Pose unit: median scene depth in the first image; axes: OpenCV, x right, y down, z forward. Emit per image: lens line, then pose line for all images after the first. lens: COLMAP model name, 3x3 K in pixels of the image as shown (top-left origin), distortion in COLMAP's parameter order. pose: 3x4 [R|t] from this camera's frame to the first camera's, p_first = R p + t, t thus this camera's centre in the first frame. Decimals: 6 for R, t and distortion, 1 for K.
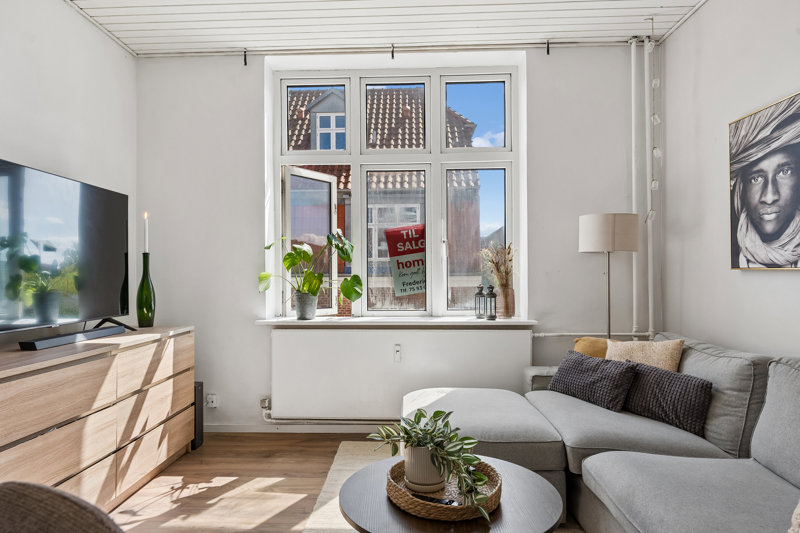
lens RADIAL K [[498.2, 0, 395.8], [0, 498.2, 272.8], [0, 0, 1]] dist [-0.007816, 0.006143]
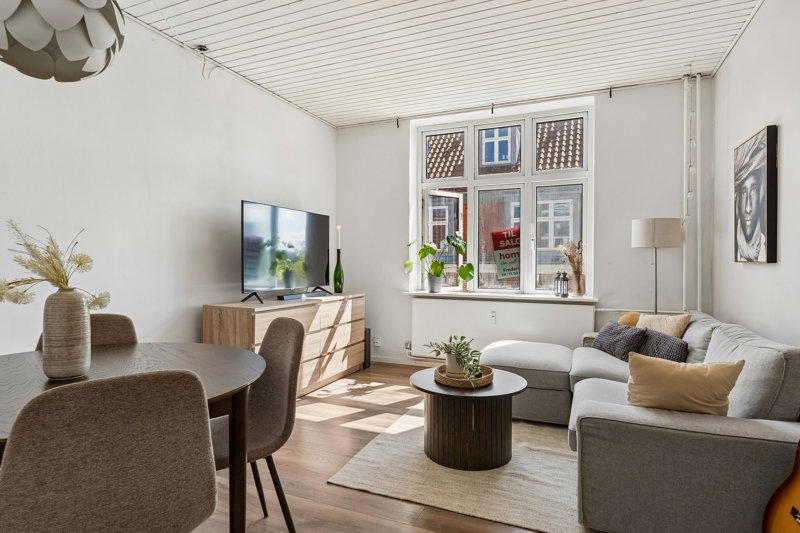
lens RADIAL K [[448.2, 0, 400.3], [0, 448.2, 263.1], [0, 0, 1]] dist [0.000648, 0.000894]
pose [[0.931685, 0.009399, -0.363144, 0.223815], [-0.006833, 0.999942, 0.008350, -0.006603], [0.363202, -0.005298, 0.931695, -0.312999]]
